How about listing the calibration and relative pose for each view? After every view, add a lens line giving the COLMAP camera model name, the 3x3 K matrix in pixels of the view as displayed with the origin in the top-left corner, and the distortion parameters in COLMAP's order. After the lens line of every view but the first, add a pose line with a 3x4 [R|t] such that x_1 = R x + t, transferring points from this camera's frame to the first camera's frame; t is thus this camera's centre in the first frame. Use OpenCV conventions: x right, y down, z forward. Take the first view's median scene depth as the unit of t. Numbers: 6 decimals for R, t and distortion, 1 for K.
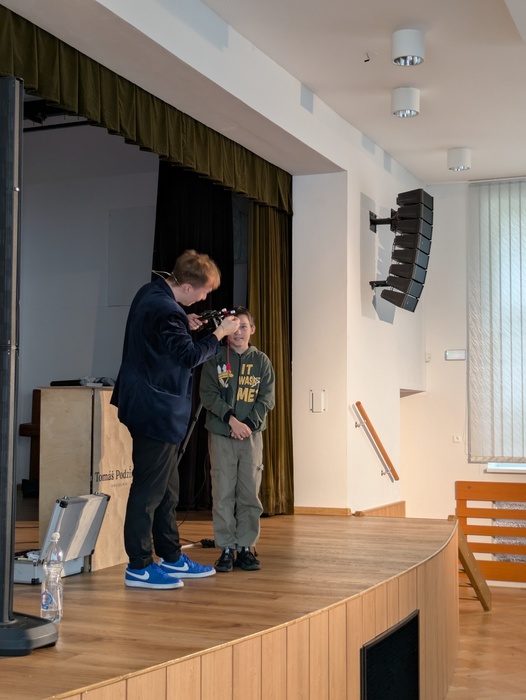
lens RADIAL K [[1044.7, 0, 264.0], [0, 1044.7, 351.6], [0, 0, 1]] dist [0.030945, 0.000000]
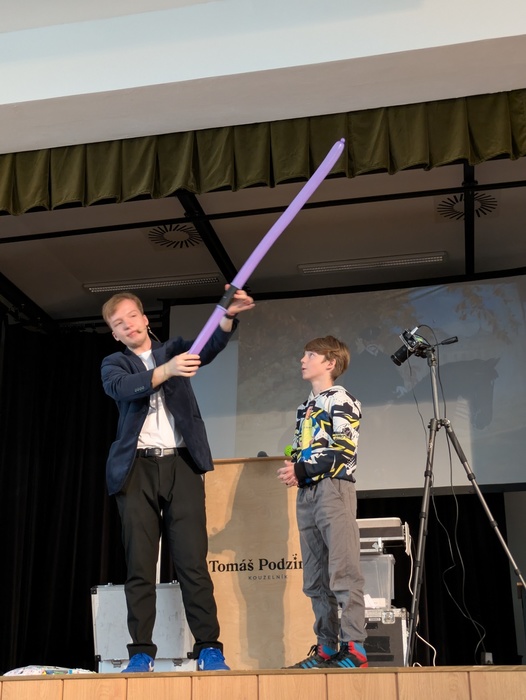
lens RADIAL K [[1044.7, 0, 259.0], [0, 1044.7, 351.0], [0, 0, 1]] dist [0.030945, 0.000000]
pose [[0.187648, -0.321690, -0.928064, 0.423020], [0.073358, 0.946799, -0.313352, 0.138369], [0.979493, -0.009281, 0.201264, 0.543042]]
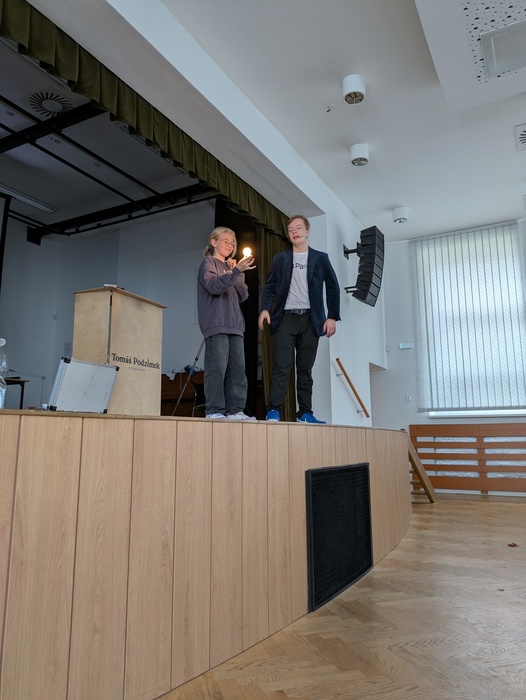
lens RADIAL K [[522.3, 0, 262.8], [0, 522.3, 349.3], [0, 0, 1]] dist [0.029828, -0.011229]
pose [[0.994626, -0.027656, -0.099766, 0.057366], [0.016536, 0.993726, -0.110615, 0.116178], [0.102199, 0.108371, 0.988843, 0.230412]]
